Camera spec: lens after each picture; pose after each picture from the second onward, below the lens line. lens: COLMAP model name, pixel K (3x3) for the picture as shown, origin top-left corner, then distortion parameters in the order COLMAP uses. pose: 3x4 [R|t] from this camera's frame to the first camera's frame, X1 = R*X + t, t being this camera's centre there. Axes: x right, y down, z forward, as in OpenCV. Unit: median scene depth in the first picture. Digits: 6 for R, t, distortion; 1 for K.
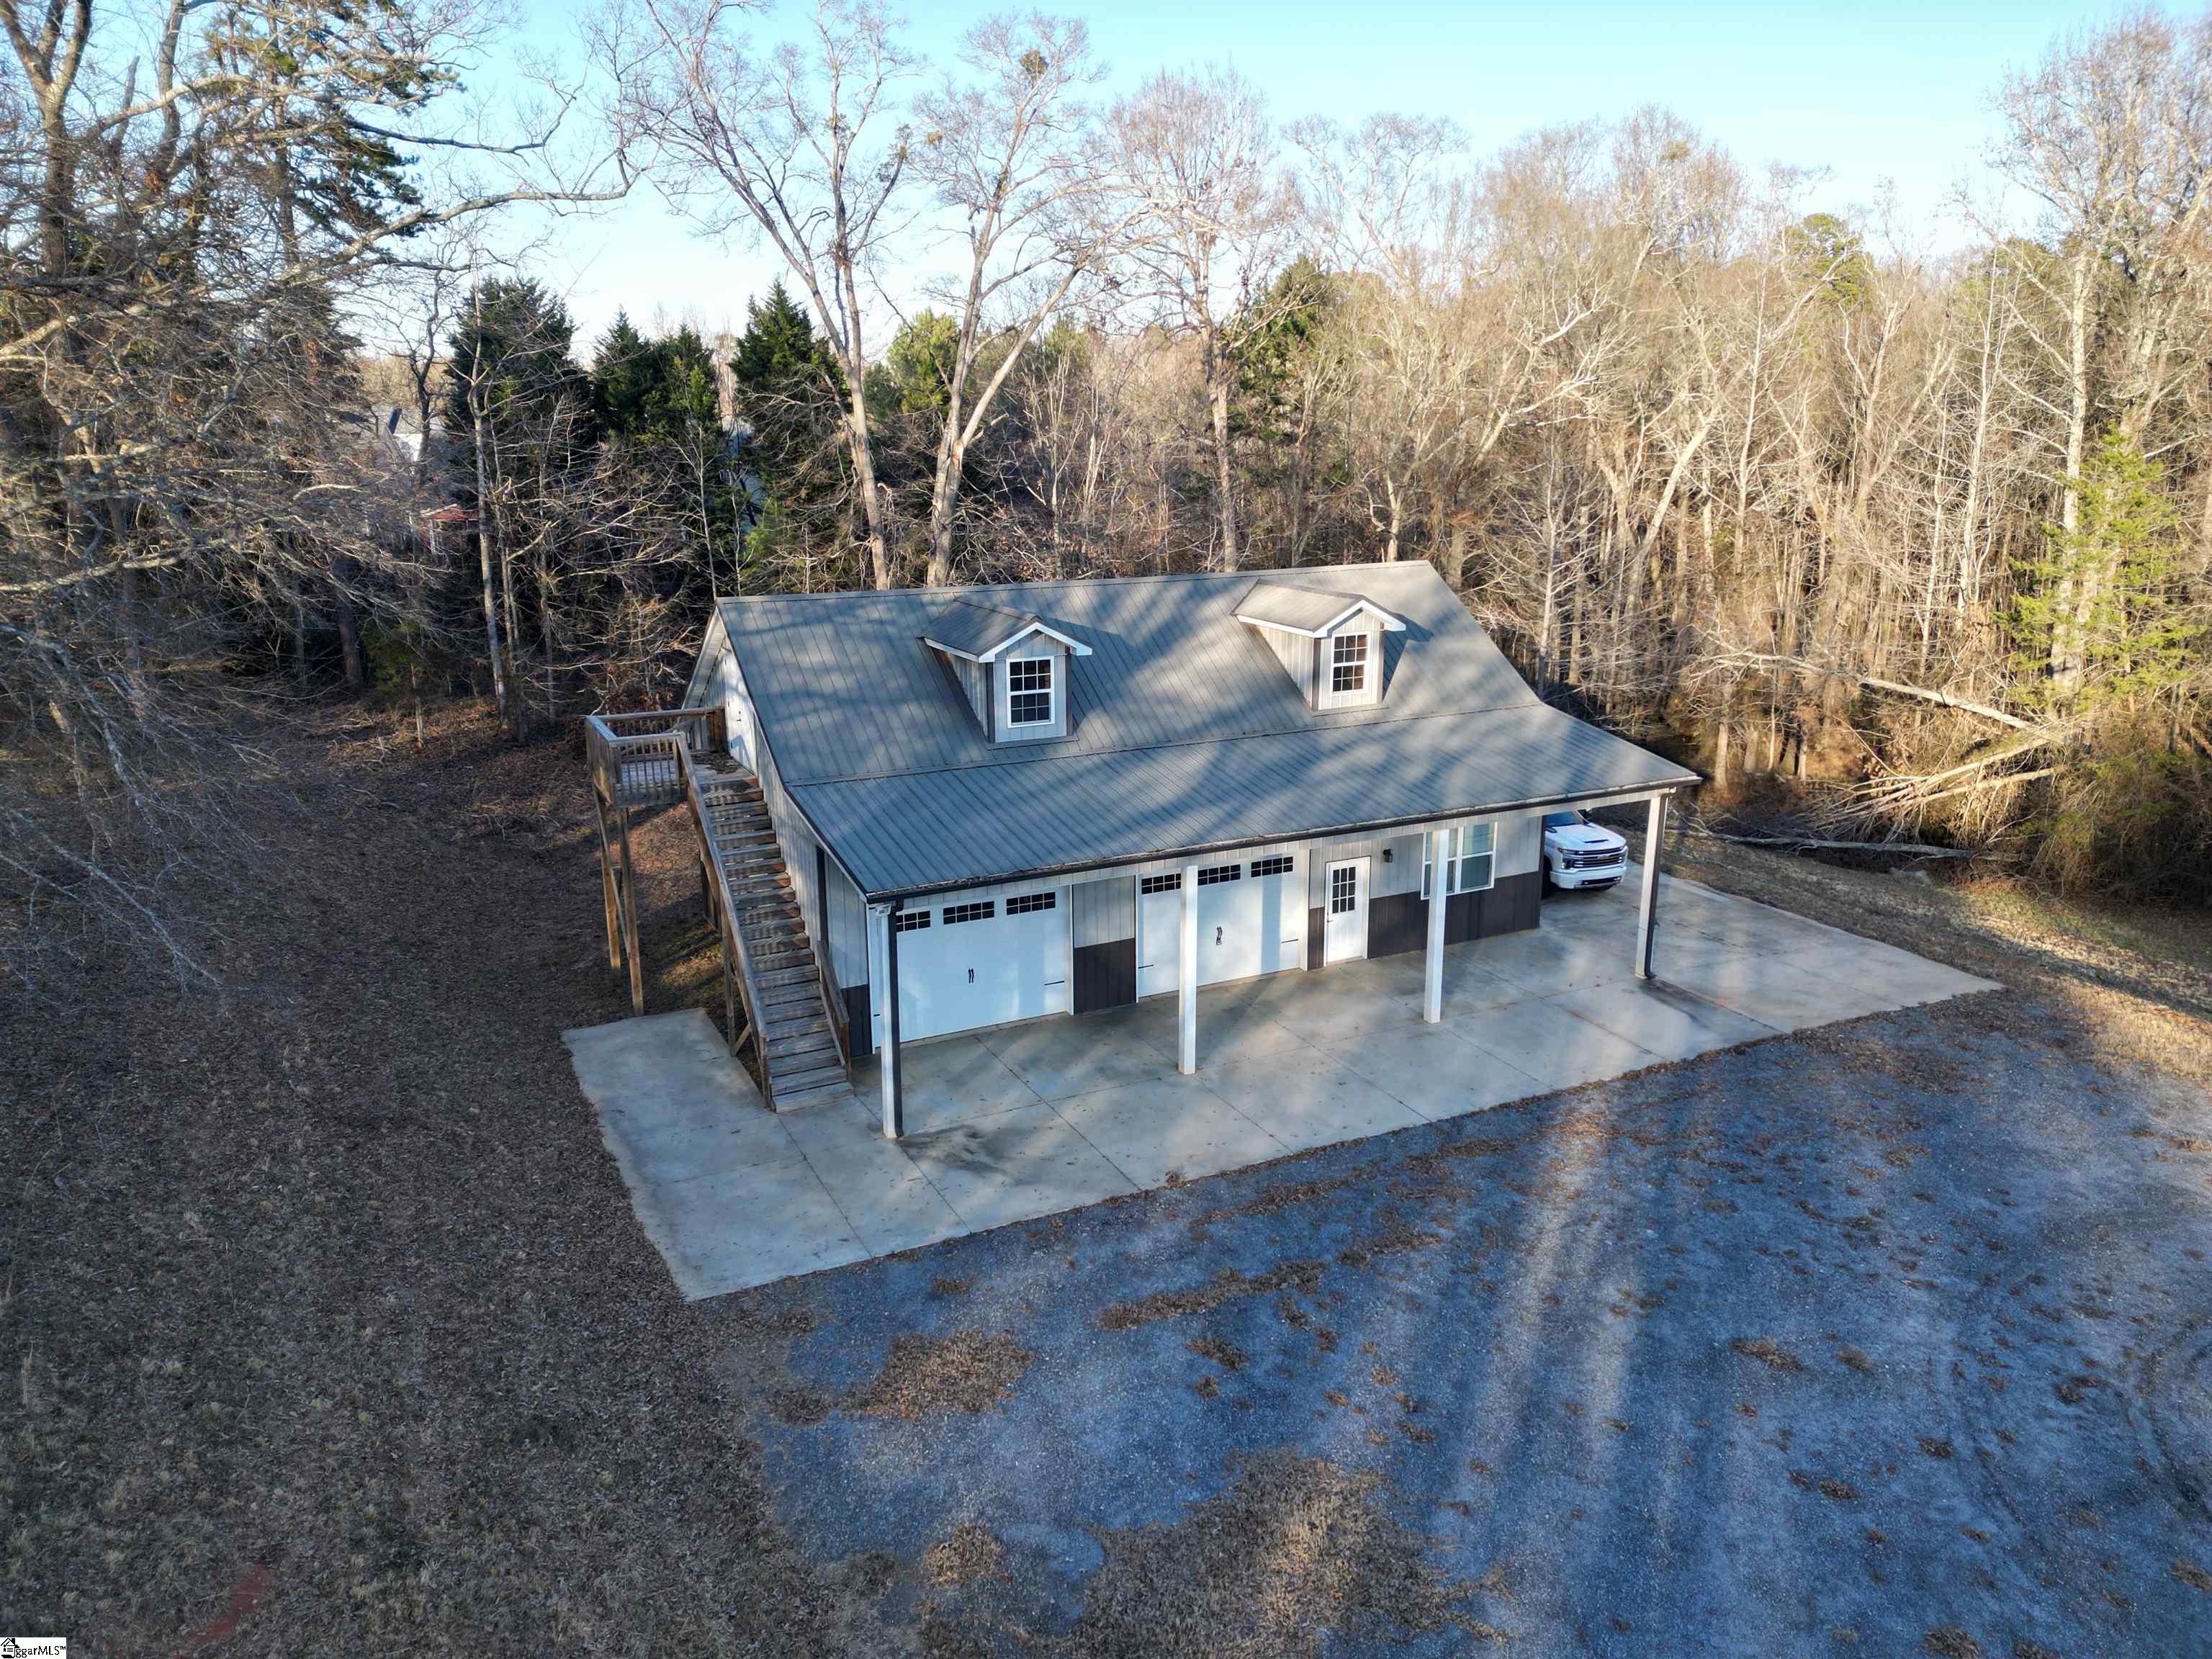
lens RADIAL K [[1457.7, 0, 1106.0], [0, 1457.7, 829.5], [0, 0, 1]] dist [-0.002952, -0.004934]
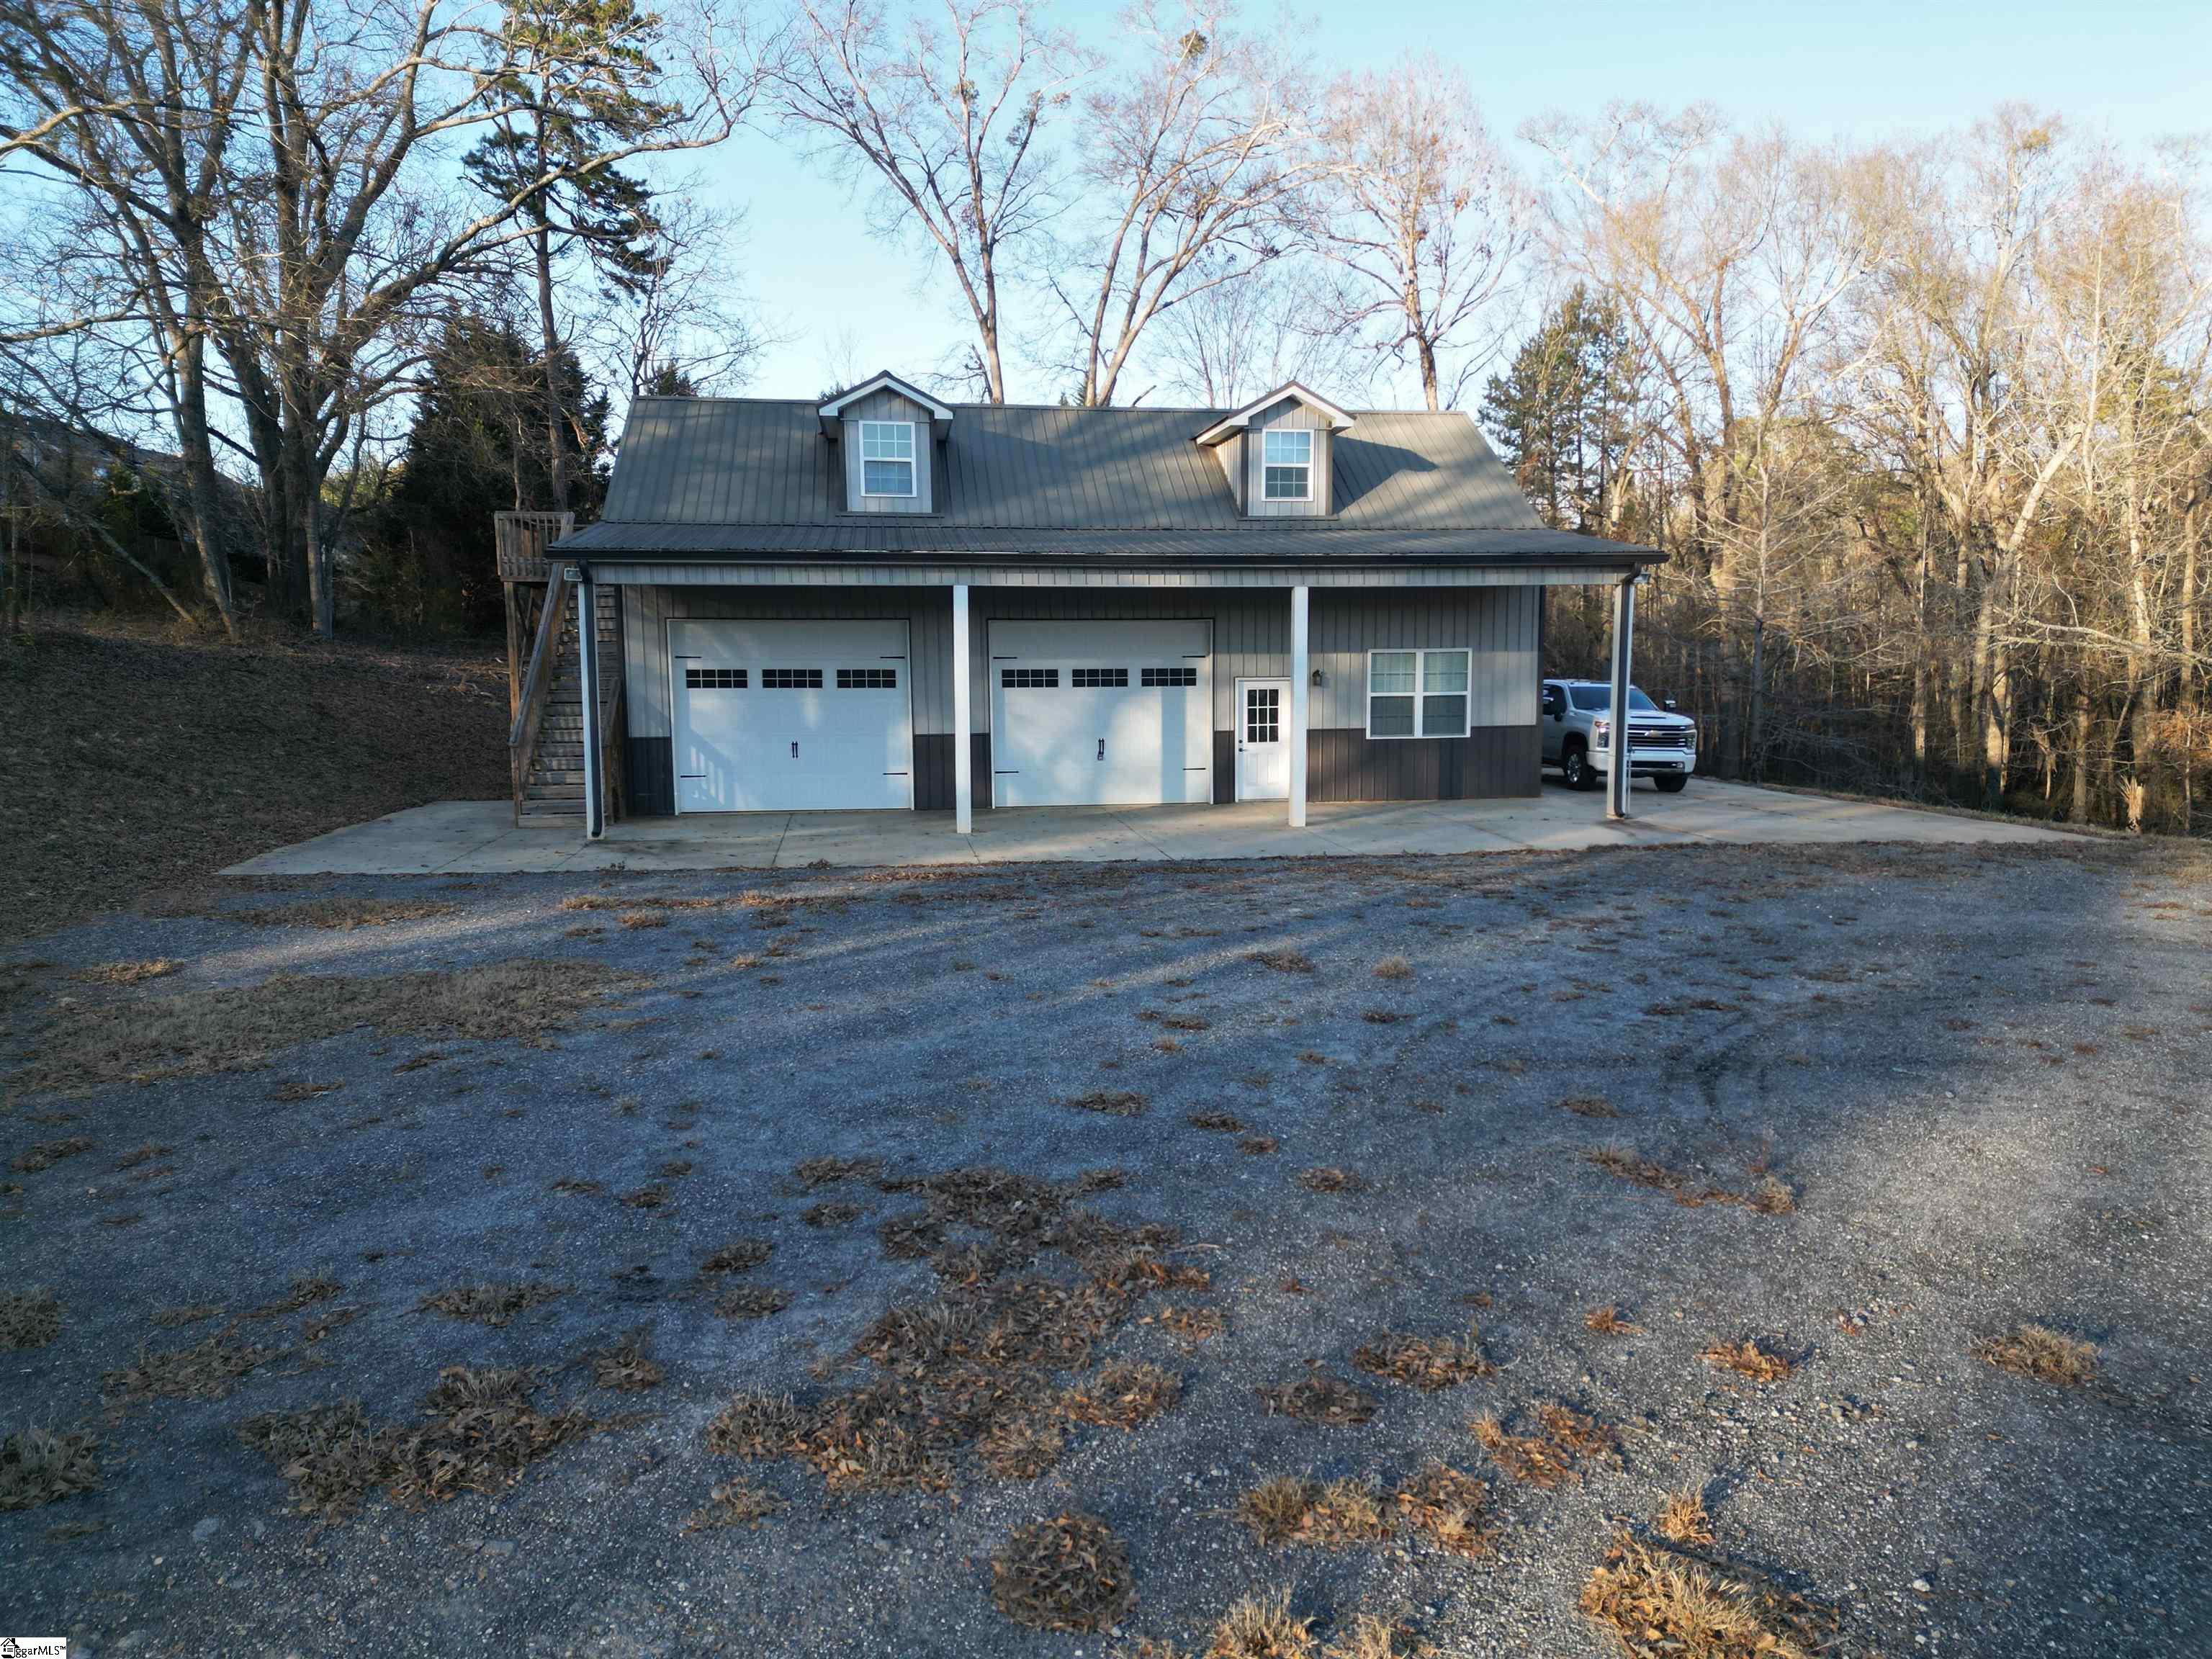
lens RADIAL K [[1457.7, 0, 1106.0], [0, 1457.7, 829.5], [0, 0, 1]] dist [-0.002952, -0.004934]
pose [[0.946947, 0.036827, -0.319272, 0.352213], [-0.084801, 0.986839, -0.137688, 0.233887], [0.309999, 0.157458, 0.937607, 0.177368]]
